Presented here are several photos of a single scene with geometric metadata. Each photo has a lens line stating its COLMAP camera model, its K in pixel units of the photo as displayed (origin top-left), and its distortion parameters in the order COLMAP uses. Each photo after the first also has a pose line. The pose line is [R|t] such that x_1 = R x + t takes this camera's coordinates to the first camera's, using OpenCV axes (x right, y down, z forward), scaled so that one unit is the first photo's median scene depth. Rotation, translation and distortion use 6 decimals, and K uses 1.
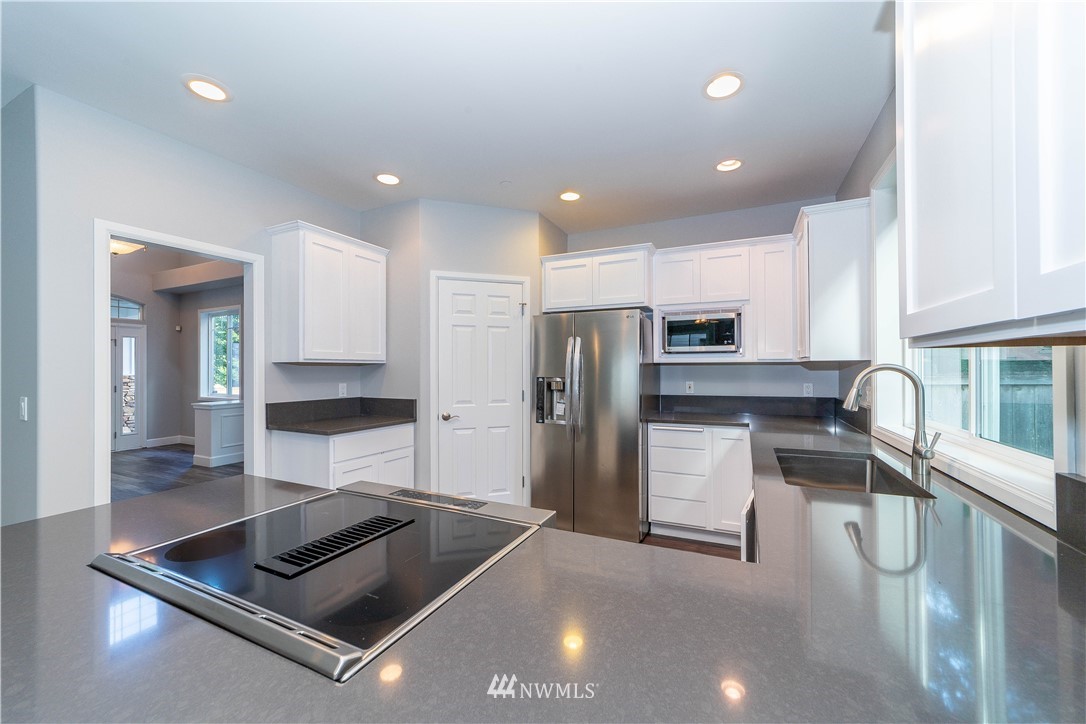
lens RADIAL K [[419.4, 0, 544.3], [0, 419.4, 361.8], [0, 0, 1]] dist [-0.003420, 0.000069]
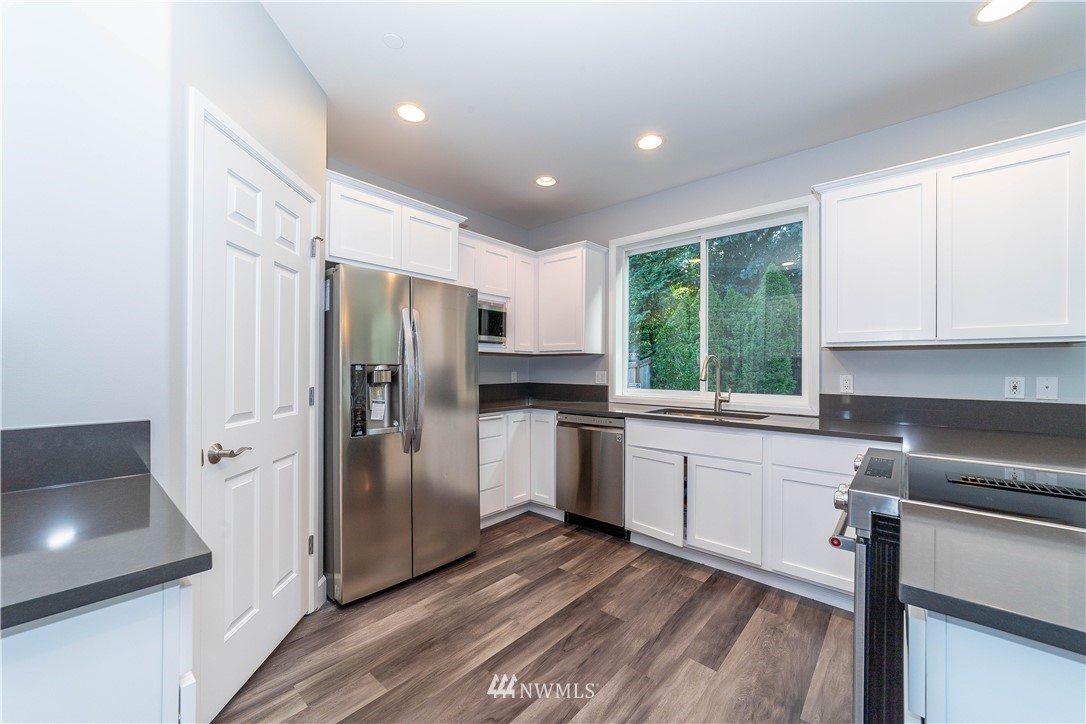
lens RADIAL K [[419.4, 0, 544.8], [0, 419.4, 368.1], [0, 0, 1]] dist [-0.003420, 0.000069]
pose [[0.261928, 0.005383, 0.965072, -0.582477], [-0.009625, 0.999949, -0.002965, 0.044399], [-0.965040, -0.008512, 0.261966, 0.600916]]
